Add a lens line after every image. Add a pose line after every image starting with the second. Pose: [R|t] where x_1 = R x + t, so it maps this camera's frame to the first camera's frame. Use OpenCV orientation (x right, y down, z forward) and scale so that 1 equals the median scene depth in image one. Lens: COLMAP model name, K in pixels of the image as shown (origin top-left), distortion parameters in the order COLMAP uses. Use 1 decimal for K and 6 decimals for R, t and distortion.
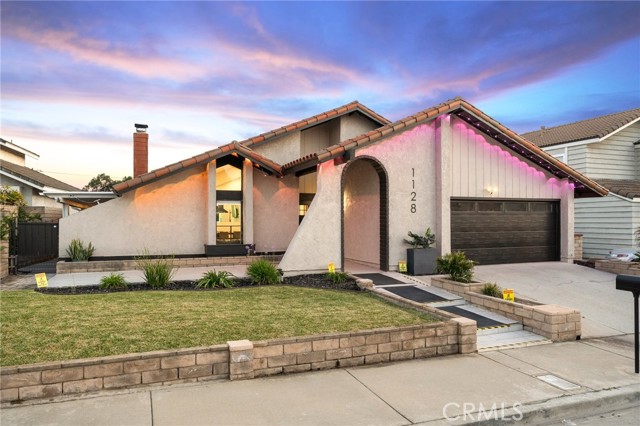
lens RADIAL K [[438.2, 0, 319.5], [0, 438.2, 213.9], [0, 0, 1]] dist [-0.002196, -0.000222]
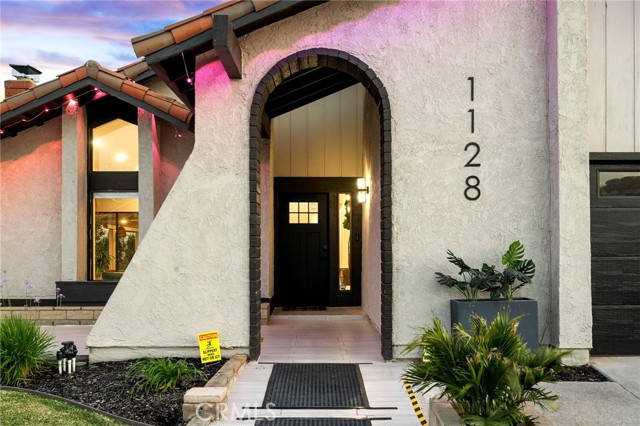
lens RADIAL K [[626.9, 0, 323.1], [0, 626.9, 236.8], [0, 0, 1]] dist [0.008116, 0.000000]
pose [[0.926402, -0.010196, -0.376398, 0.294053], [0.005158, 0.999883, -0.014391, 0.034185], [0.376501, 0.011390, 0.926346, 0.477856]]
